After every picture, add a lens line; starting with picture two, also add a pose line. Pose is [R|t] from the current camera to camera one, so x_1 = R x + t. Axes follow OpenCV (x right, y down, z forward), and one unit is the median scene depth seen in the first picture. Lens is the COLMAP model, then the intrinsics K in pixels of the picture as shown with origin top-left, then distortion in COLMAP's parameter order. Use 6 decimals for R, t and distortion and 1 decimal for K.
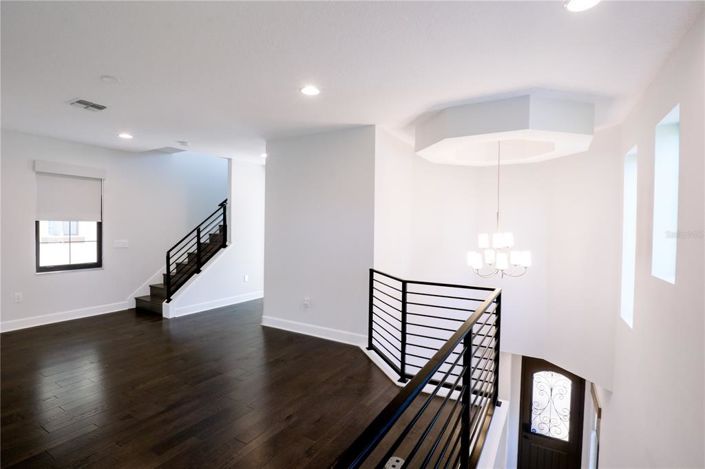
lens RADIAL K [[341.3, 0, 352.5], [0, 341.3, 234.5], [0, 0, 1]] dist [-0.023409, 0.000208]
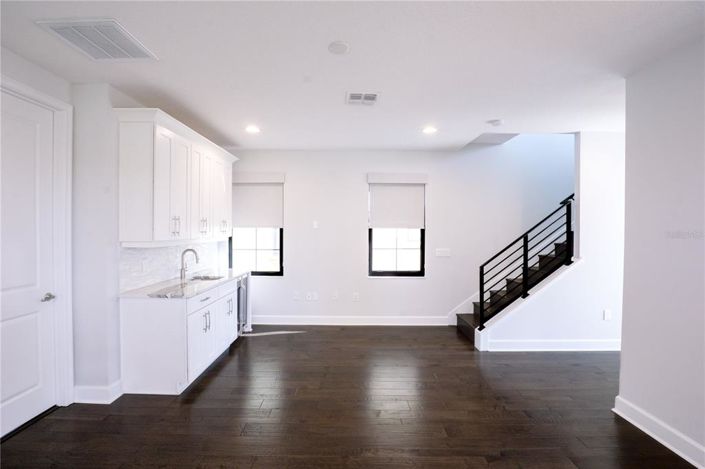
lens RADIAL K [[341.3, 0, 352.5], [0, 341.3, 234.5], [0, 0, 1]] dist [-0.023409, 0.000208]
pose [[0.502396, 0.001767, -0.864636, -0.010331], [-0.018741, 0.999785, -0.008847, -0.009254], [0.864434, 0.020649, 0.502321, 0.338066]]
